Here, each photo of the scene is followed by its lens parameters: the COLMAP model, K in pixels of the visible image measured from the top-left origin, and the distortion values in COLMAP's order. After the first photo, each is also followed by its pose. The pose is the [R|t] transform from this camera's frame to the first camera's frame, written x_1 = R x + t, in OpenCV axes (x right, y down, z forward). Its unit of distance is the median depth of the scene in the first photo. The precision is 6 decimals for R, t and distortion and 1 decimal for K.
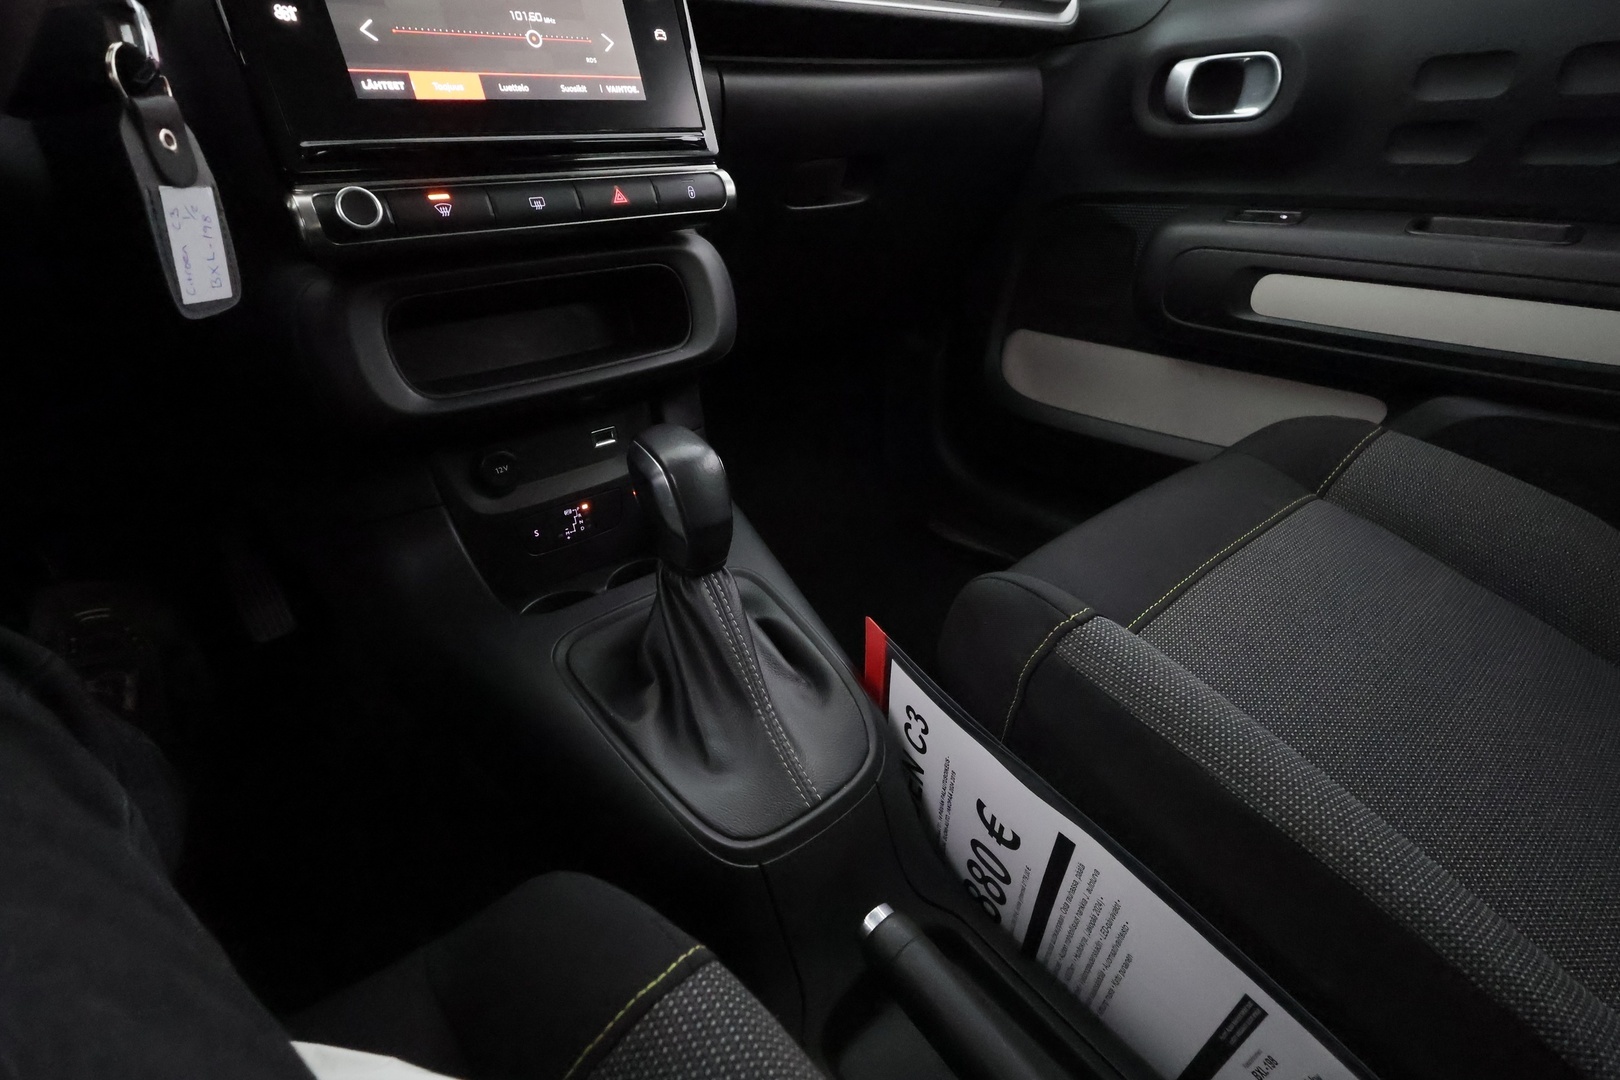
lens RADIAL K [[747.6, 0, 835.8], [0, 747.6, 534.3], [0, 0, 1]] dist [-0.000530, 0.002031]
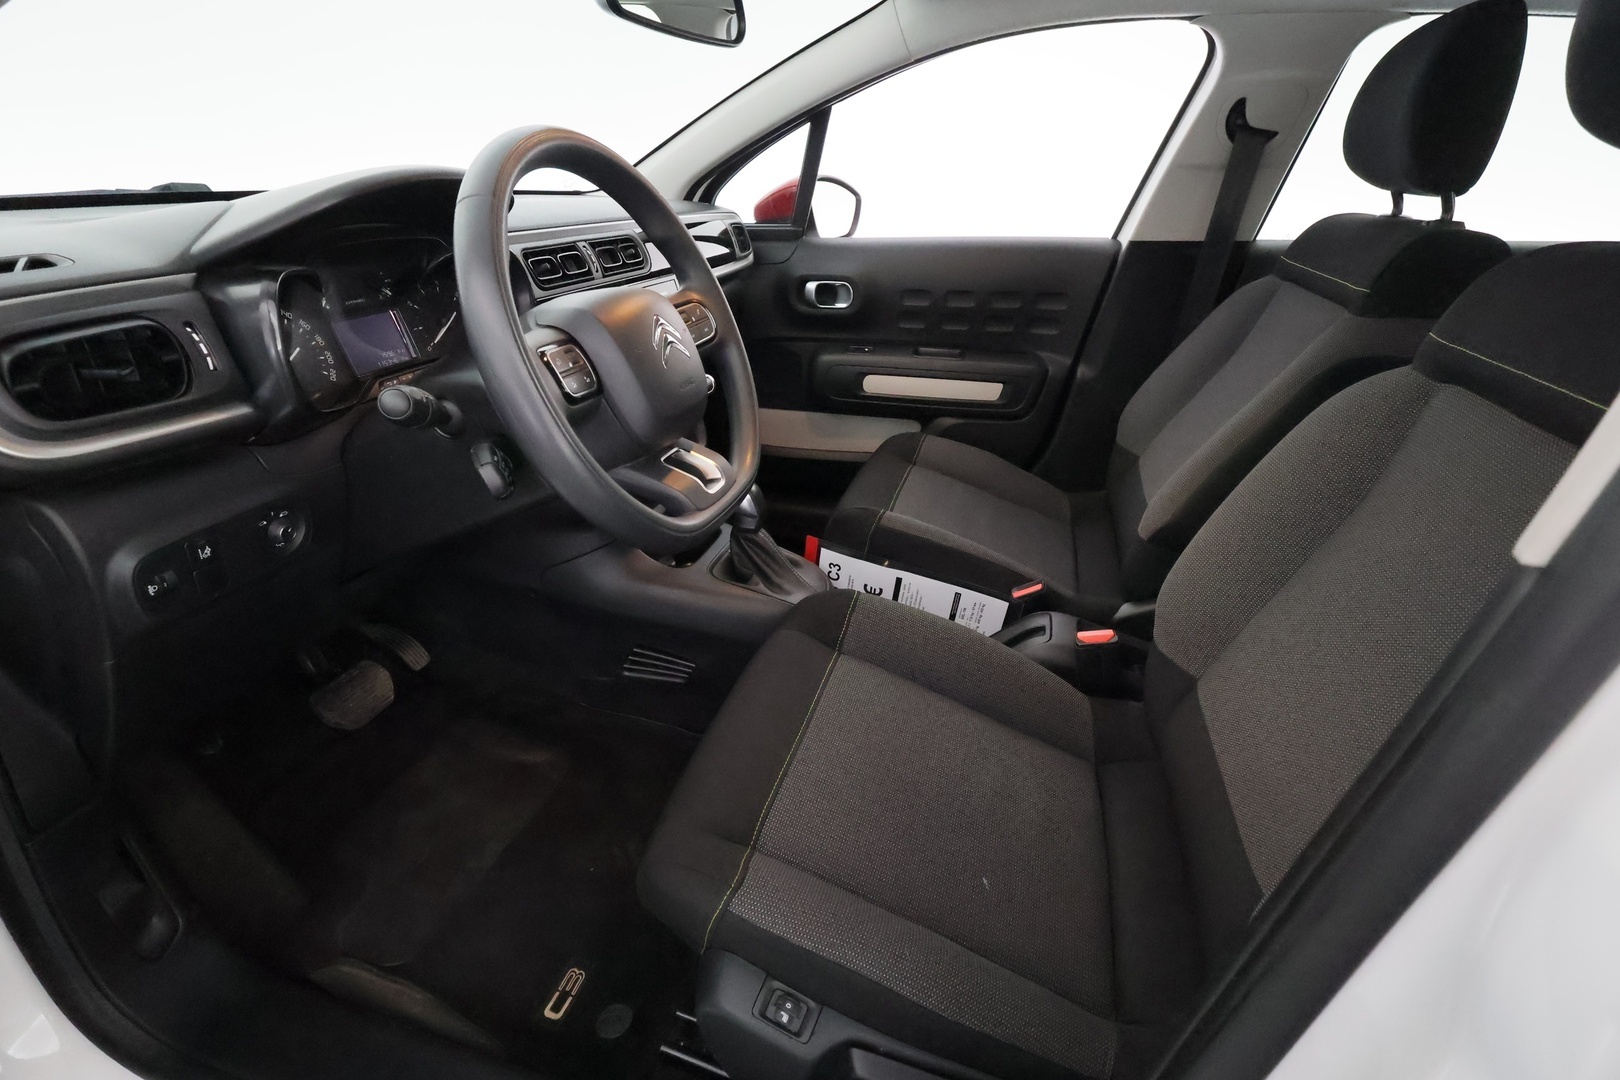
lens RADIAL K [[747.6, 0, 823.7], [0, 747.6, 540.9], [0, 0, 1]] dist [-0.000530, 0.002031]
pose [[0.825293, -0.224292, 0.518252, -0.835513], [0.242764, 0.969524, 0.033005, 0.035090], [-0.509860, 0.098575, 0.854591, -0.839770]]
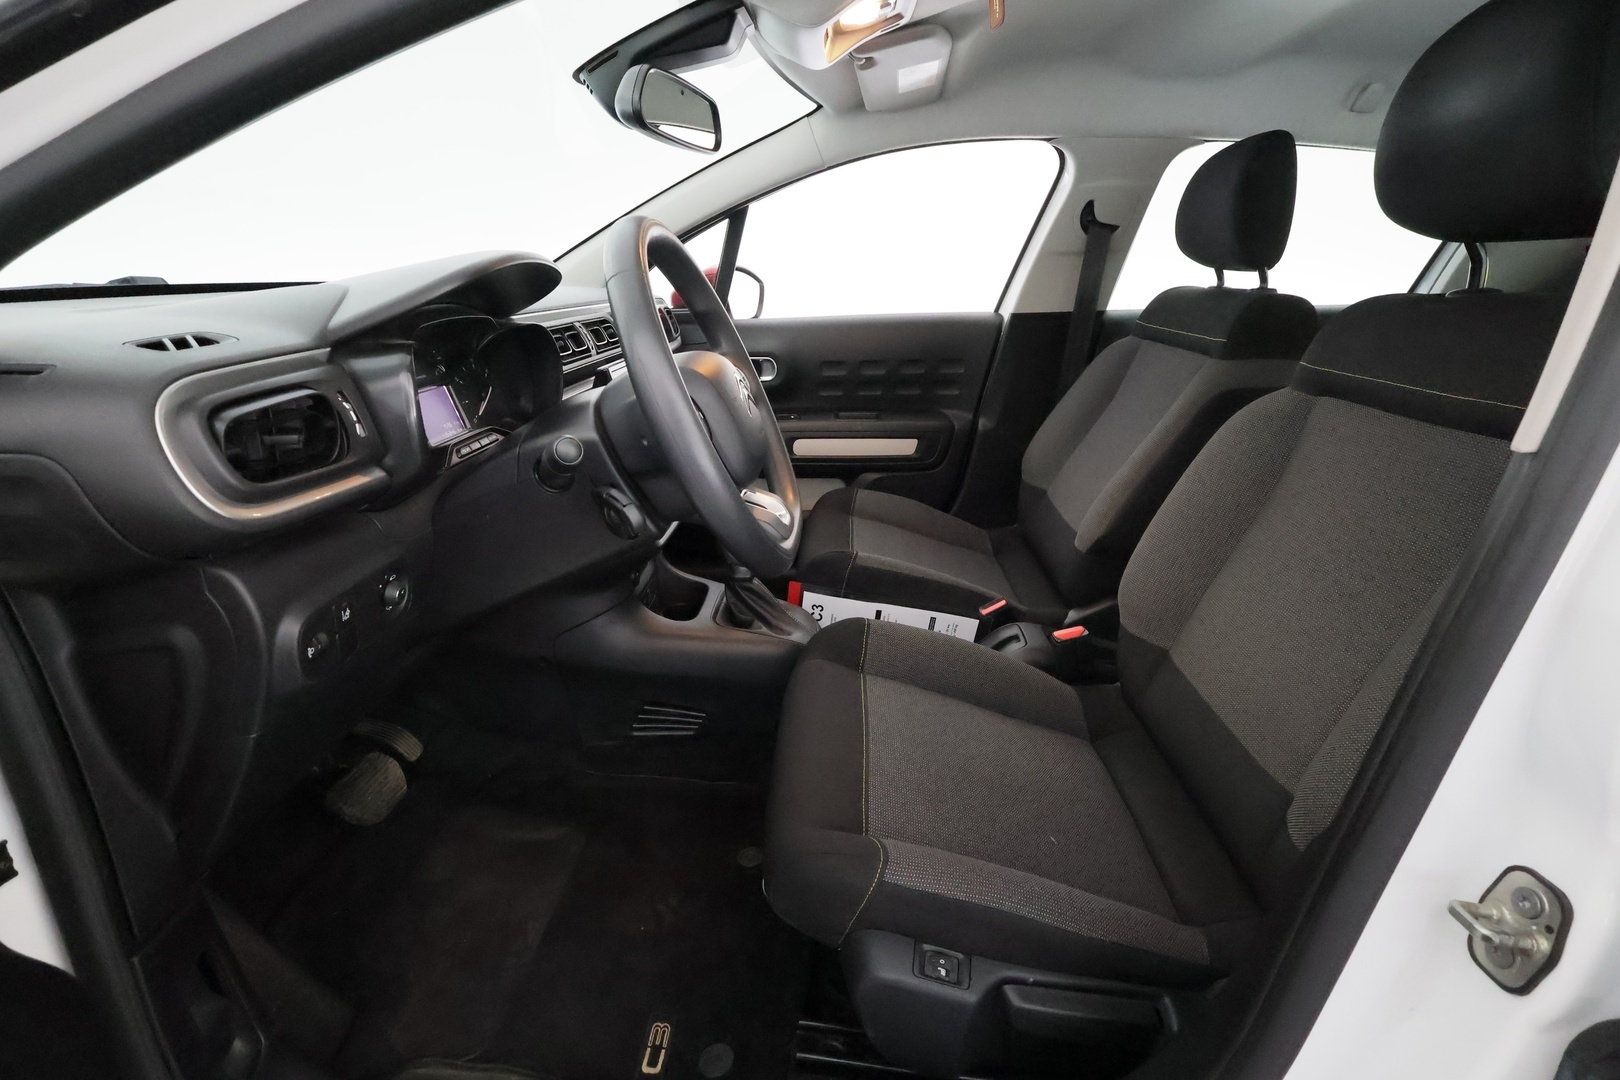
lens RADIAL K [[747.6, 0, 821.6], [0, 747.6, 539.6], [0, 0, 1]] dist [-0.000530, 0.002031]
pose [[0.673306, -0.234932, 0.701047, -1.193529], [0.339332, 0.940606, -0.010692, 0.019193], [-0.656897, 0.245087, 0.713035, -0.748489]]
